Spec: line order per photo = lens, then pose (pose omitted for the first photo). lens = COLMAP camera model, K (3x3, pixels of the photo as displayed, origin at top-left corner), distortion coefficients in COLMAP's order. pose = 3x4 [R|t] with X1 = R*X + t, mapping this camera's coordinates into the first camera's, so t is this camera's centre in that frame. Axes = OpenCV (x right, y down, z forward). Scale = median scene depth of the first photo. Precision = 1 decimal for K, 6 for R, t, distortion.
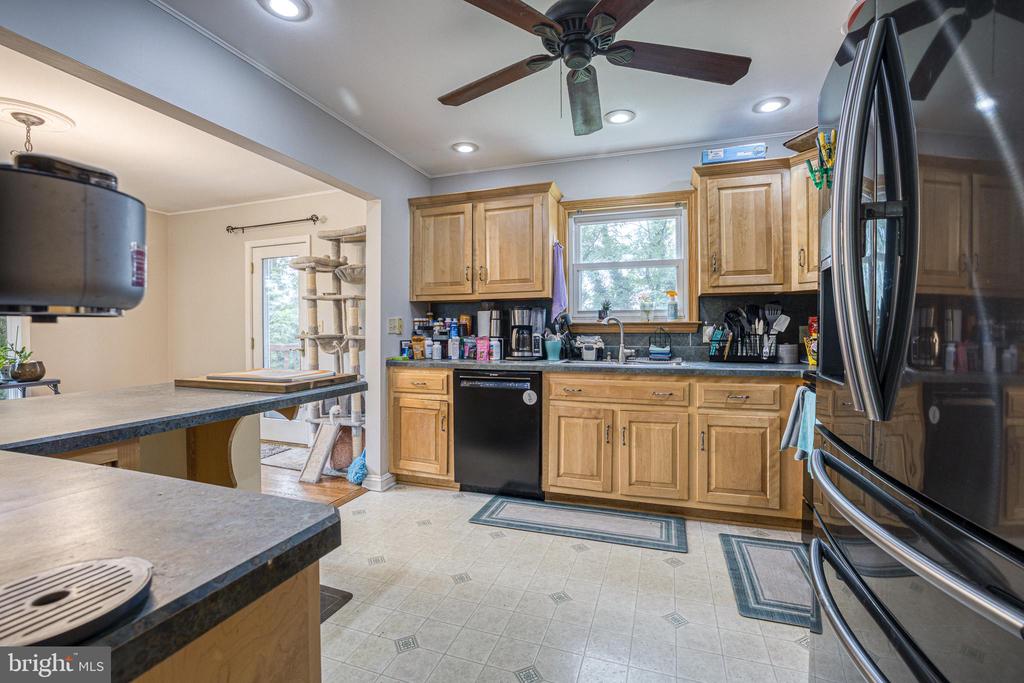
lens RADIAL K [[448.9, 0, 512.2], [0, 448.9, 337.7], [0, 0, 1]] dist [-0.001134, -0.000060]
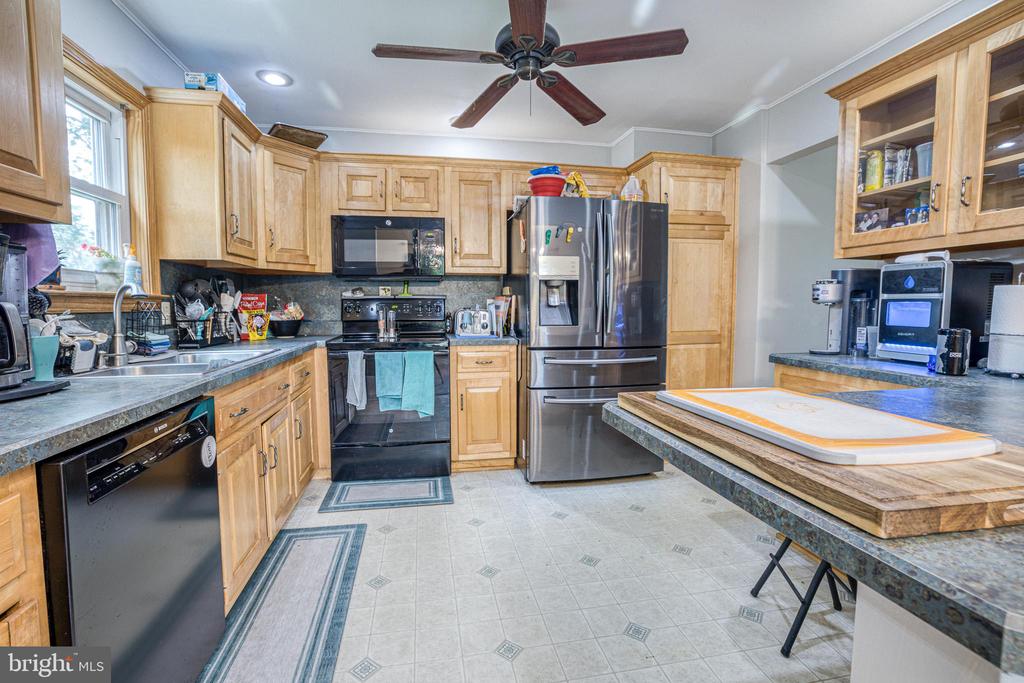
lens RADIAL K [[448.9, 0, 508.6], [0, 448.9, 339.4], [0, 0, 1]] dist [-0.001134, -0.000060]
pose [[-0.491540, -0.060573, 0.868746, -0.621653], [0.008811, 0.997181, 0.074513, -0.019120], [-0.870811, 0.044281, -0.489620, 1.158299]]
